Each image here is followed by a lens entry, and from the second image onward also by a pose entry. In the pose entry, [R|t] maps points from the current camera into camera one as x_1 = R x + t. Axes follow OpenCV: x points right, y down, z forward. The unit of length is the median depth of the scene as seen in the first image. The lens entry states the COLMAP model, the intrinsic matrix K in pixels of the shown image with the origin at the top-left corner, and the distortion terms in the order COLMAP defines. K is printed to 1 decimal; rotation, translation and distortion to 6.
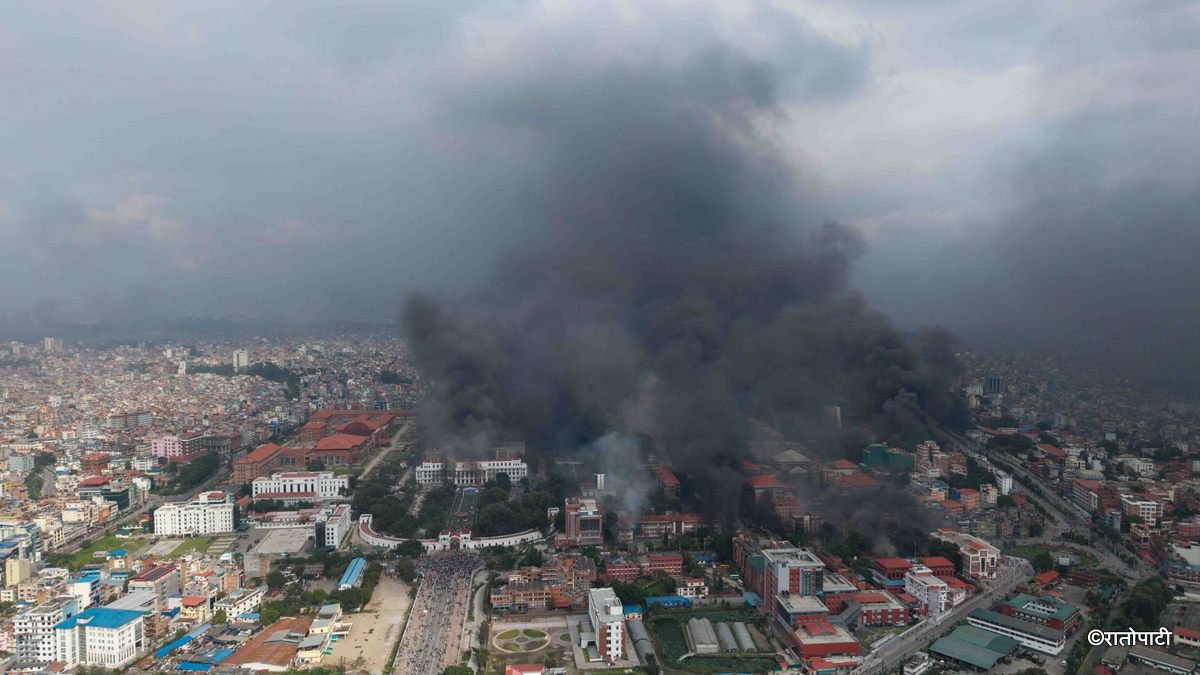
lens RADIAL K [[802.4, 0, 600.0], [0, 802.4, 337.5], [0, 0, 1]] dist [0.011210, -0.007186]
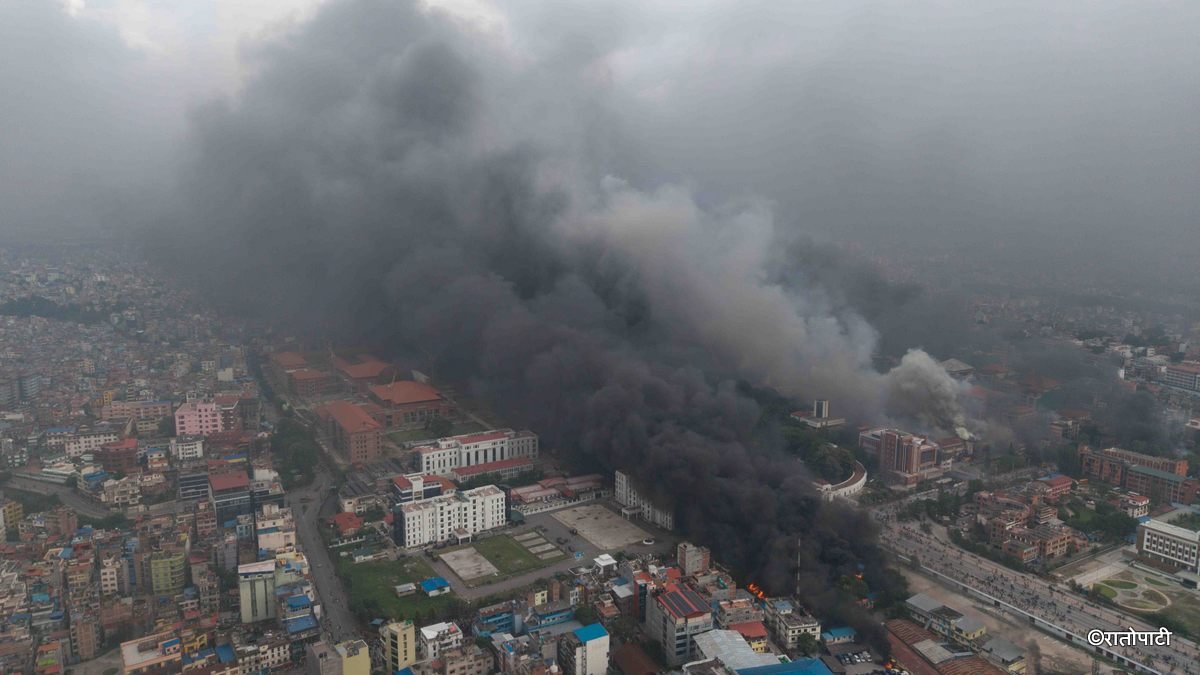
lens RADIAL K [[795.0, 0, 600.0], [0, 795.0, 337.5], [0, 0, 1]] dist [0.035274, -0.037218]
pose [[0.910977, -0.059637, 0.408123, -0.723005], [0.018340, 0.994370, 0.104367, 0.004118], [-0.412049, -0.087591, 0.906942, 0.371049]]
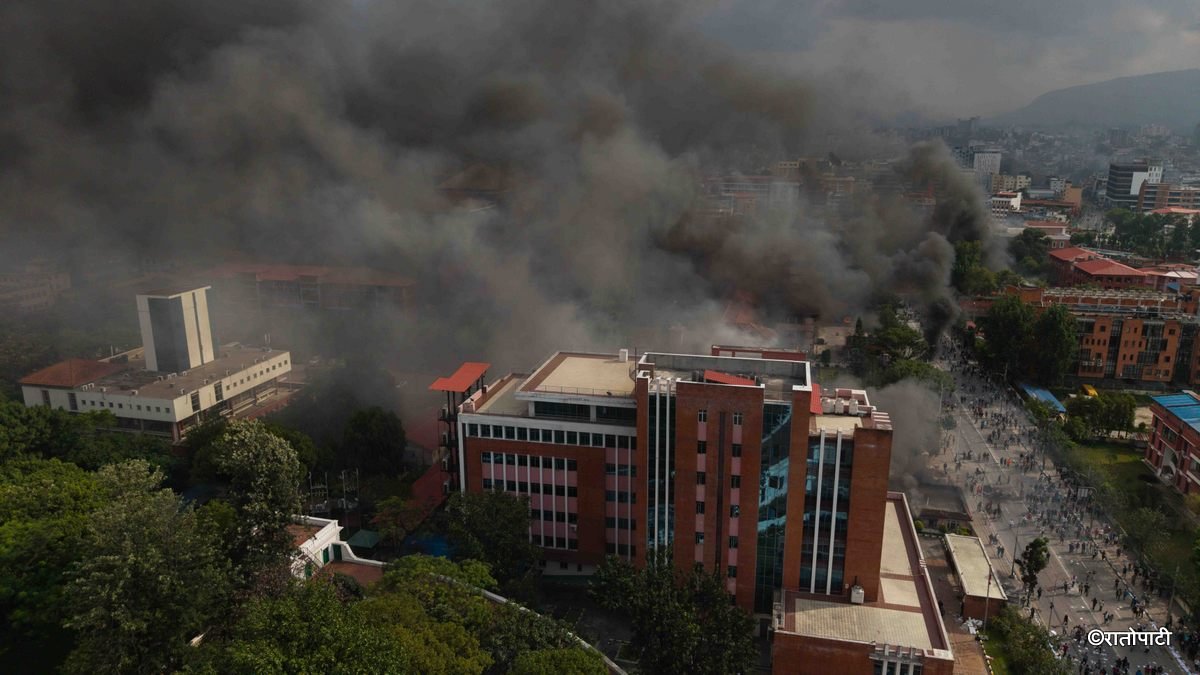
lens RADIAL K [[802.4, 0, 600.0], [0, 802.4, 337.5], [0, 0, 1]] dist [0.011210, -0.007186]
pose [[0.337681, -0.228884, 0.913008, -0.179393], [0.056460, 0.973163, 0.223083, 0.177455], [-0.939566, -0.023782, 0.341542, 1.032204]]
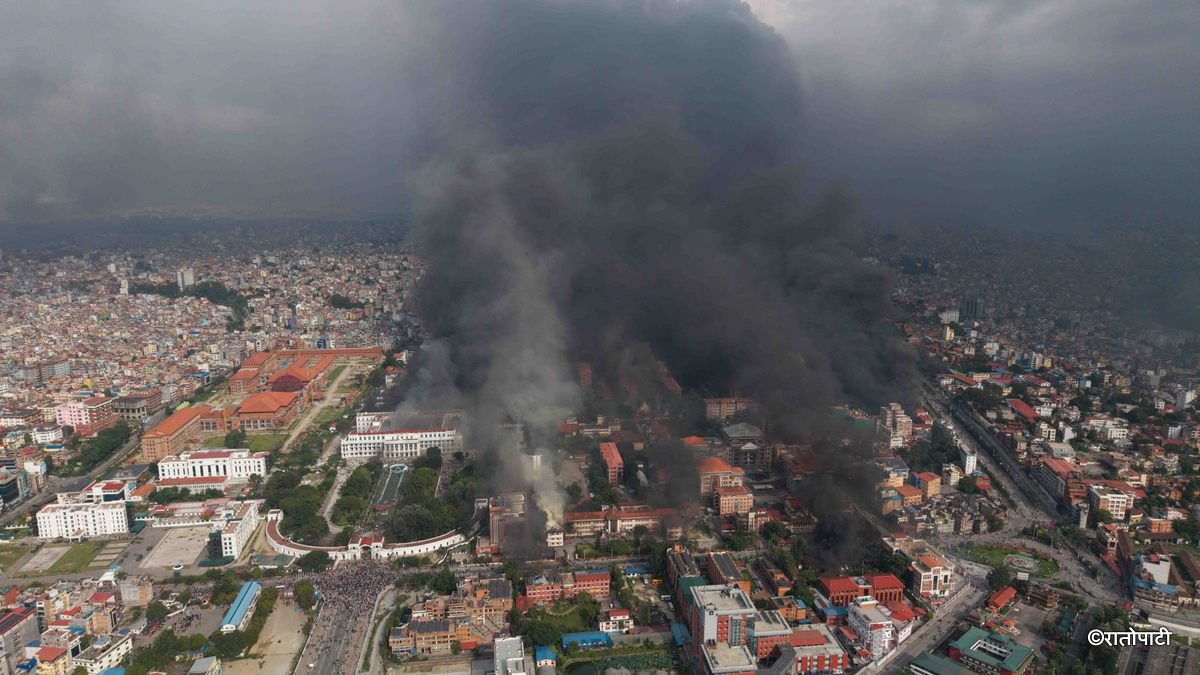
lens RADIAL K [[802.4, 0, 600.0], [0, 802.4, 337.5], [0, 0, 1]] dist [0.011210, -0.007186]
pose [[0.999830, -0.003167, 0.018172, 0.071460], [0.000512, 0.989532, 0.144315, -0.120415], [-0.018439, -0.144281, 0.989365, 0.127572]]
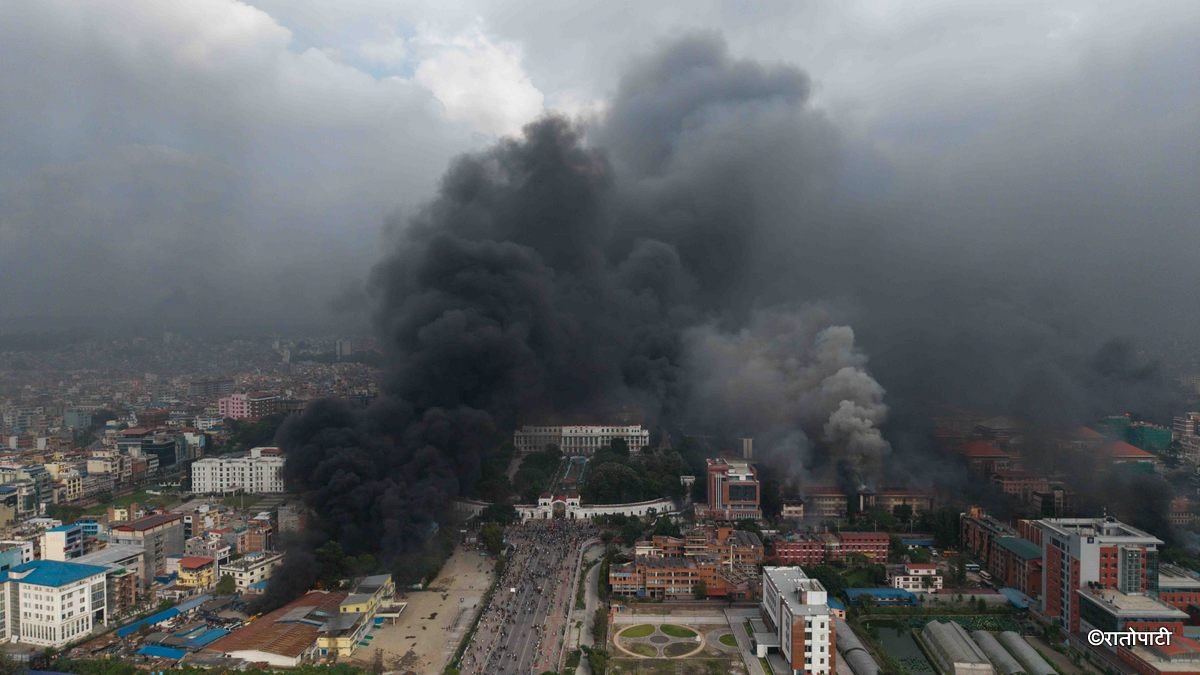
lens RADIAL K [[802.4, 0, 600.0], [0, 802.4, 337.5], [0, 0, 1]] dist [0.011210, -0.007186]
pose [[0.990895, 0.000678, -0.134638, -0.045011], [-0.004336, 0.999629, -0.026879, 0.119273], [0.134570, 0.027219, 0.990530, 0.276098]]
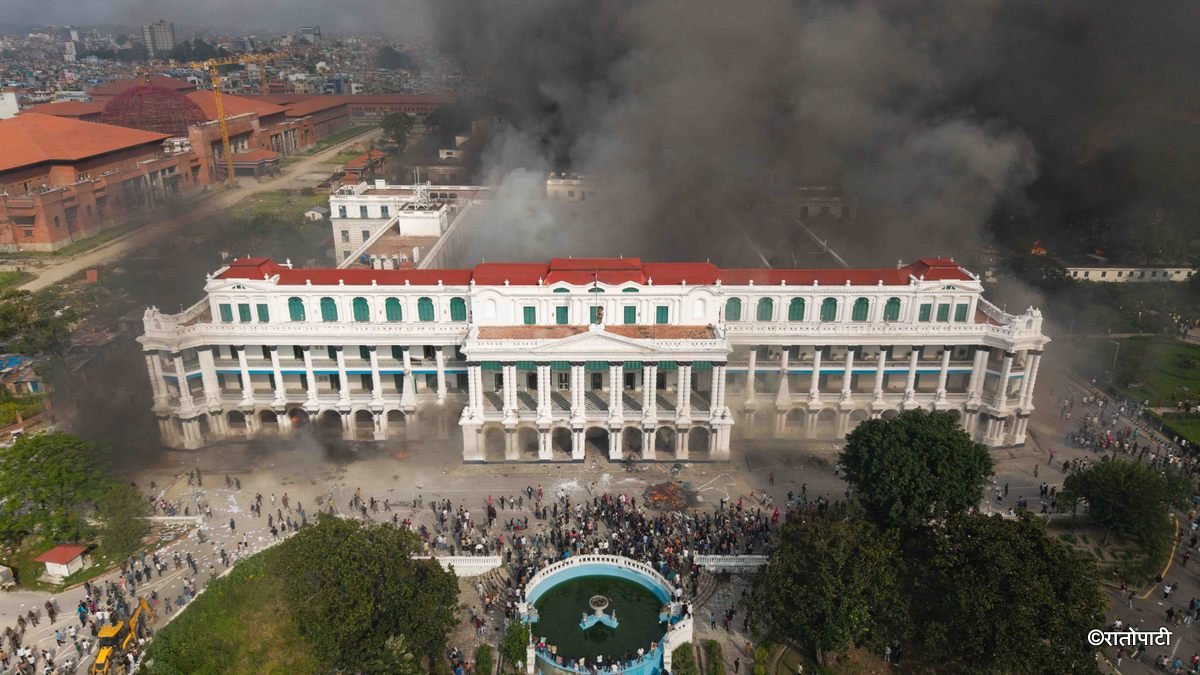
lens RADIAL K [[802.4, 0, 600.0], [0, 802.4, 337.5], [0, 0, 1]] dist [0.011210, -0.007186]
pose [[0.996146, 0.038919, -0.078598, -0.203373], [-0.013784, 0.954489, 0.297928, 0.171742], [0.086616, -0.295696, 0.951347, 1.198146]]
